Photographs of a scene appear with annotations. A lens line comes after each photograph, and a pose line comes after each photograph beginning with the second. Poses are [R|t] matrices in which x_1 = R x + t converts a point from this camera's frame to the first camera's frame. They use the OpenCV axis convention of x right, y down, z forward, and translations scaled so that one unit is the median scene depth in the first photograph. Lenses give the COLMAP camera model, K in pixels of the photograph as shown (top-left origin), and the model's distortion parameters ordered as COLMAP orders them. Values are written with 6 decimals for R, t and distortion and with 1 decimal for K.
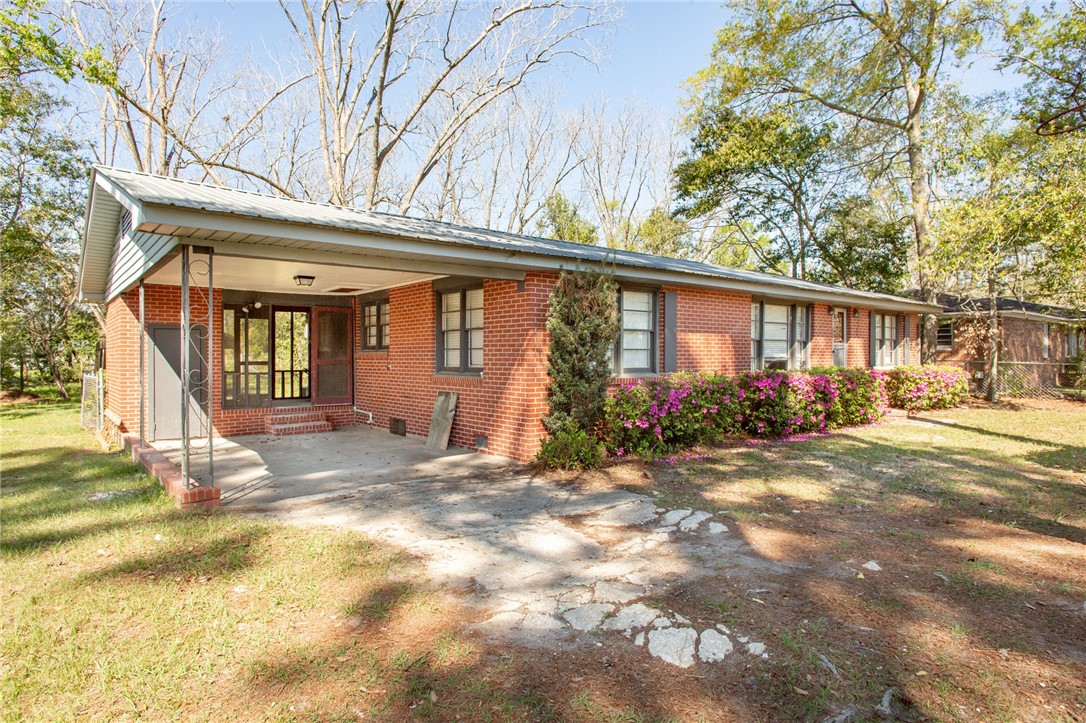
lens RADIAL K [[637.3, 0, 539.7], [0, 637.3, 333.4], [0, 0, 1]] dist [0.026016, -0.000213]
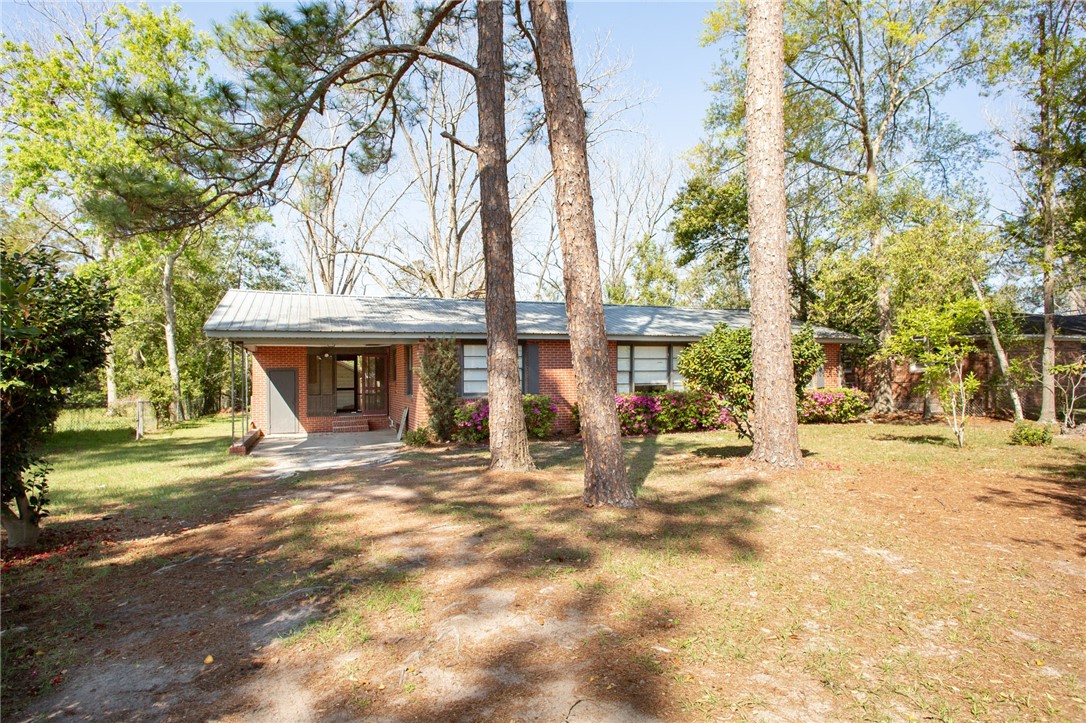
lens RADIAL K [[641.7, 0, 545.7], [0, 641.7, 347.6], [0, 0, 1]] dist [0.045337, 0.000131]
pose [[0.952847, -0.024073, -0.302496, 0.558942], [0.020609, 0.999680, -0.014638, -0.023640], [0.302751, 0.007714, 0.953038, -0.395421]]
